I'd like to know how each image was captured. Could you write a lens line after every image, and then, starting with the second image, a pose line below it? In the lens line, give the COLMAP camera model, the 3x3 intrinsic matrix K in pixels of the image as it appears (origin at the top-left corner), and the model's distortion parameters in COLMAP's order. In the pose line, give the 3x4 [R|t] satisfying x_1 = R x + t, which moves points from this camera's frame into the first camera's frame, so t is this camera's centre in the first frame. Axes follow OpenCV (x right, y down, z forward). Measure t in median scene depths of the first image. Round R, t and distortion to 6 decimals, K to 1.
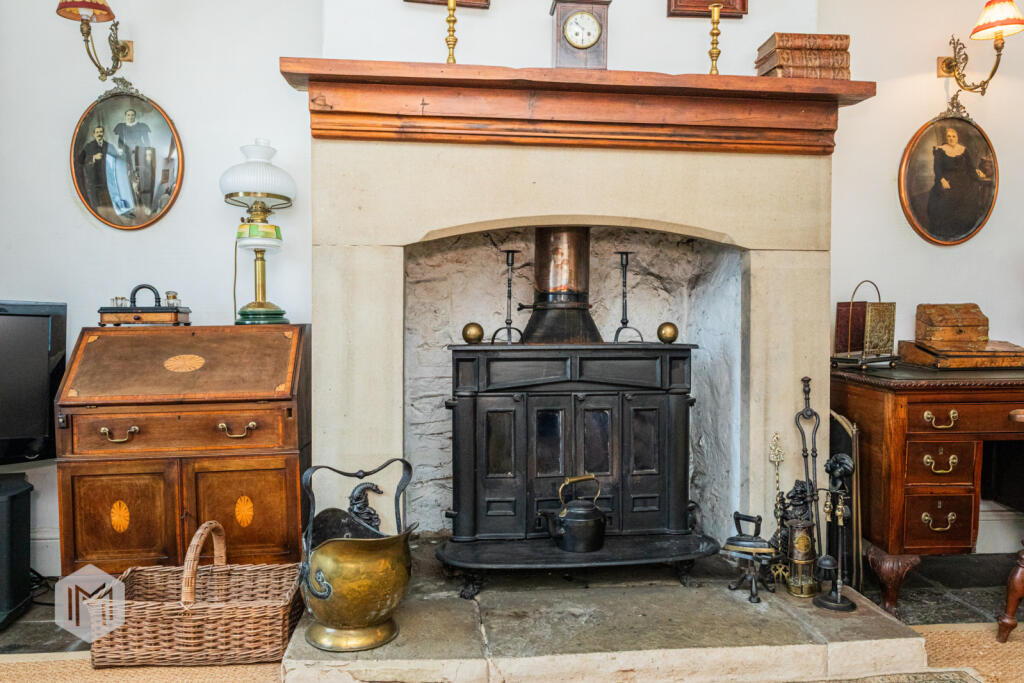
lens RADIAL K [[738.5, 0, 512.0], [0, 738.5, 341.5], [0, 0, 1]] dist [0.001988, 0.001017]
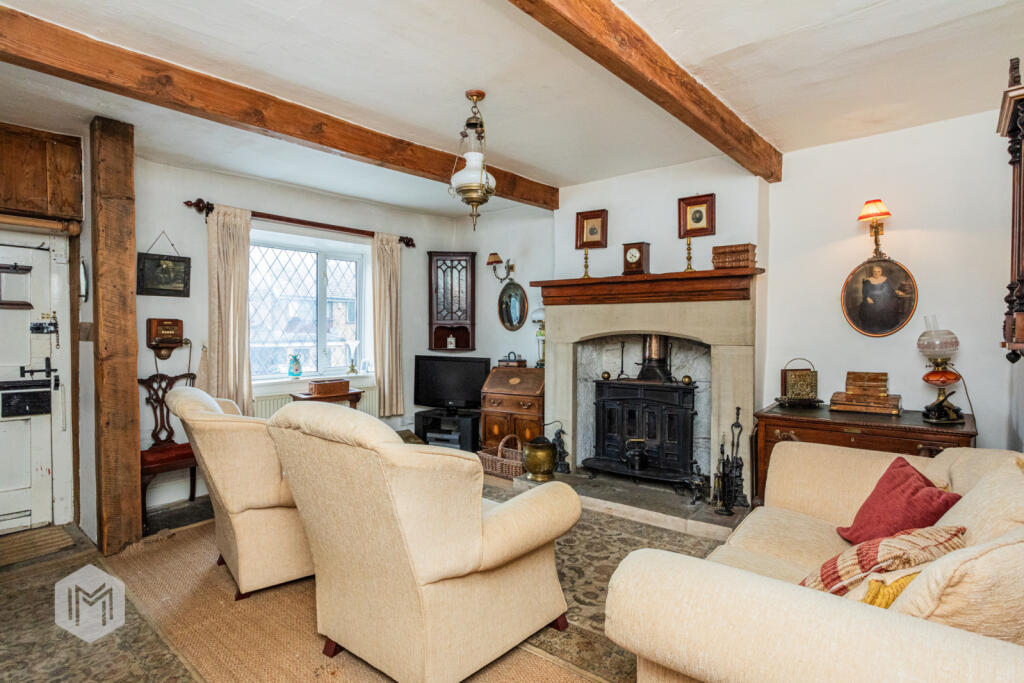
lens RADIAL K [[559.9, 0, 512.0], [0, 559.9, 341.5], [0, 0, 1]] dist [0.000973, 0.000284]
pose [[0.707995, 0.018231, -0.705982, 1.041718], [-0.008855, 0.999817, 0.016939, -0.154266], [0.706162, -0.005741, 0.708027, -0.545856]]
